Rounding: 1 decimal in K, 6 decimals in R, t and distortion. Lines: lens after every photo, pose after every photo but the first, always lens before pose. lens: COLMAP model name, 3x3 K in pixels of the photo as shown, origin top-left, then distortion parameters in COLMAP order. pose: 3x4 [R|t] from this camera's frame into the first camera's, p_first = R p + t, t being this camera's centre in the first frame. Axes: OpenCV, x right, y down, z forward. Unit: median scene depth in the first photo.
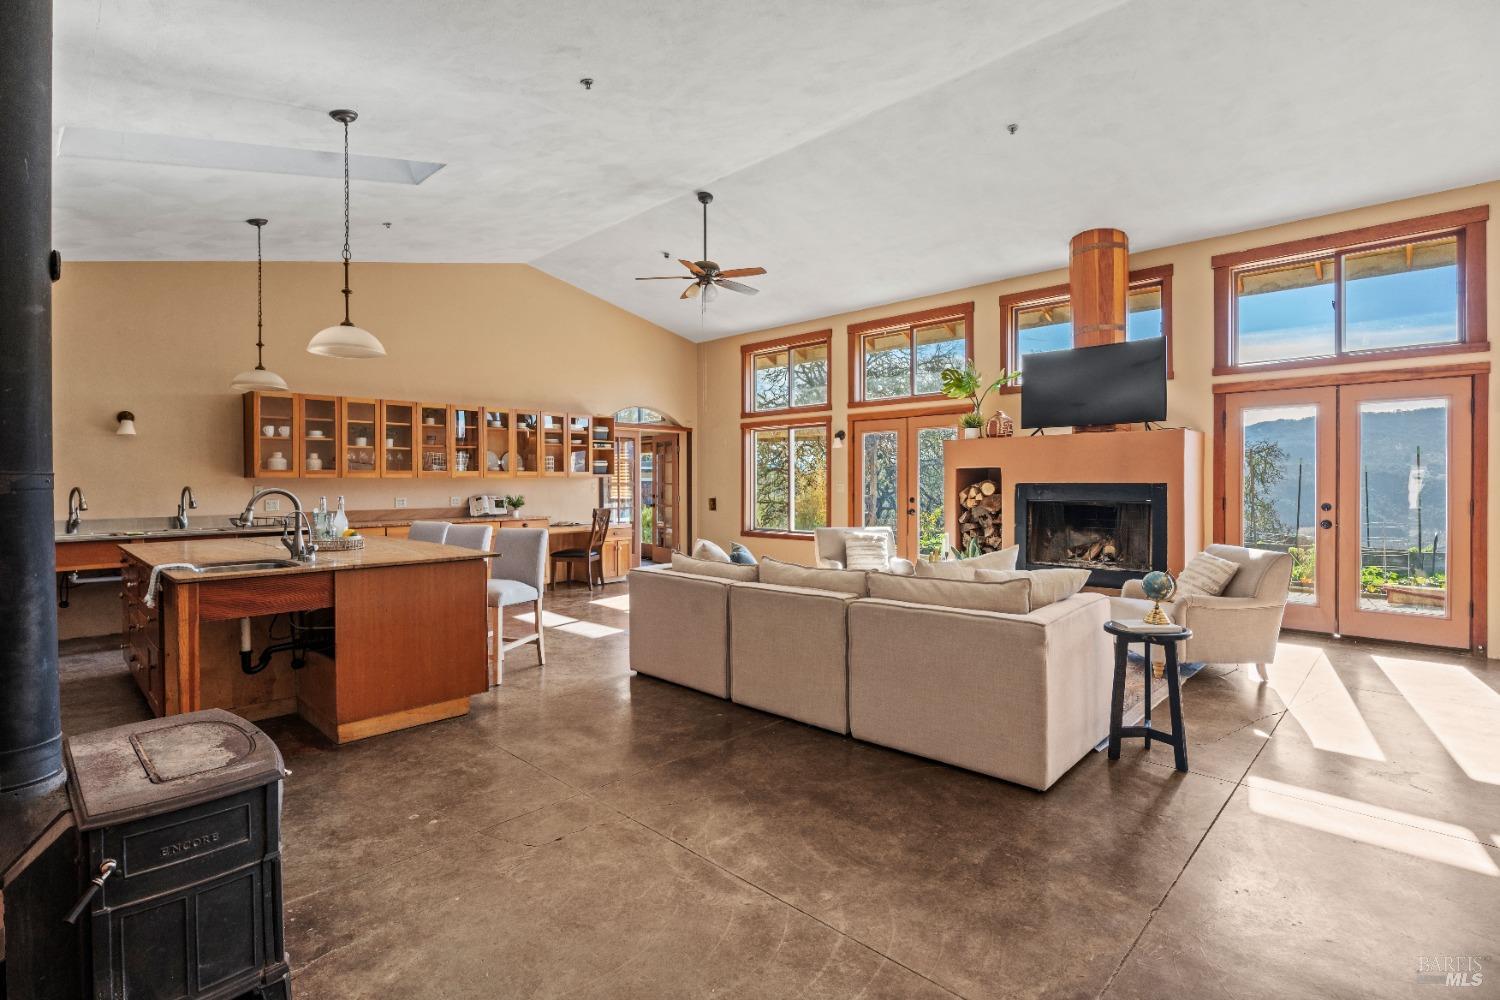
lens RADIAL K [[713.3, 0, 750.0], [0, 713.3, 500.0], [0, 0, 1]] dist [-0.000406, 0.000064]
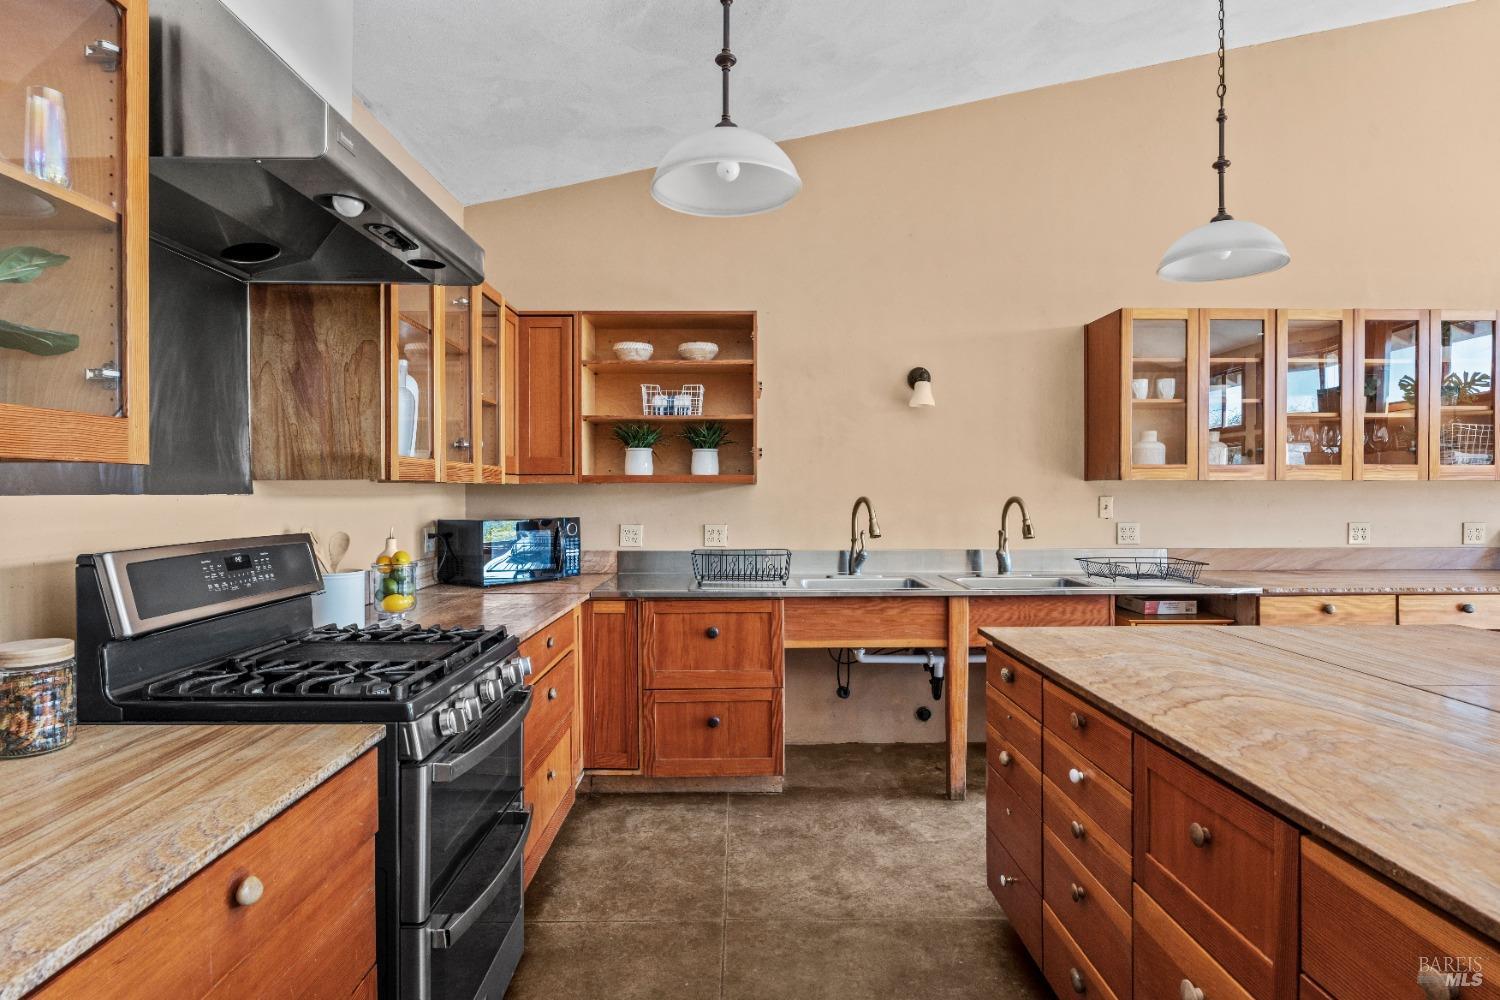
lens RADIAL K [[811.1, 0, 749.6], [0, 811.1, 492.3], [0, 0, 1]] dist [-0.003424, -0.000938]
pose [[0.700342, 0.006779, -0.713775, -0.365127], [-0.022405, 0.999671, -0.012489, -0.007624], [0.713456, 0.024739, 0.700264, 0.318155]]
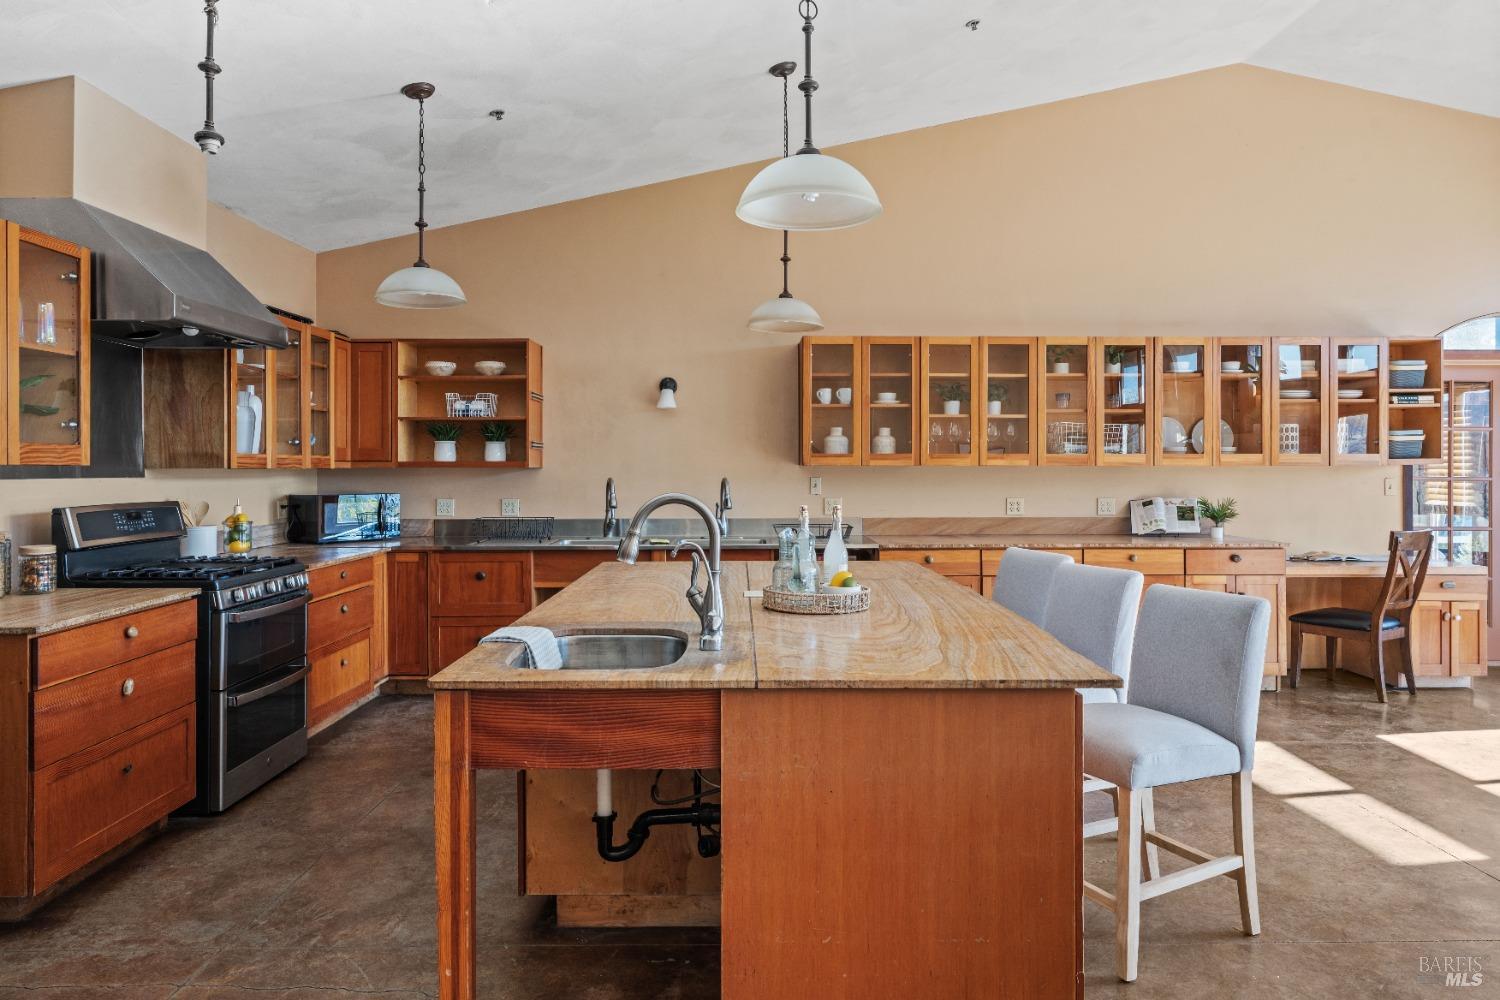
lens RADIAL K [[952.1, 0, 750.7], [0, 952.1, 461.3], [0, 0, 1]] dist [0.003164, 0.002717]
pose [[0.698652, 0.001542, -0.715460, -0.065633], [-0.022759, 0.999540, -0.020070, -0.012584], [0.715099, 0.030305, 0.698366, 0.260938]]
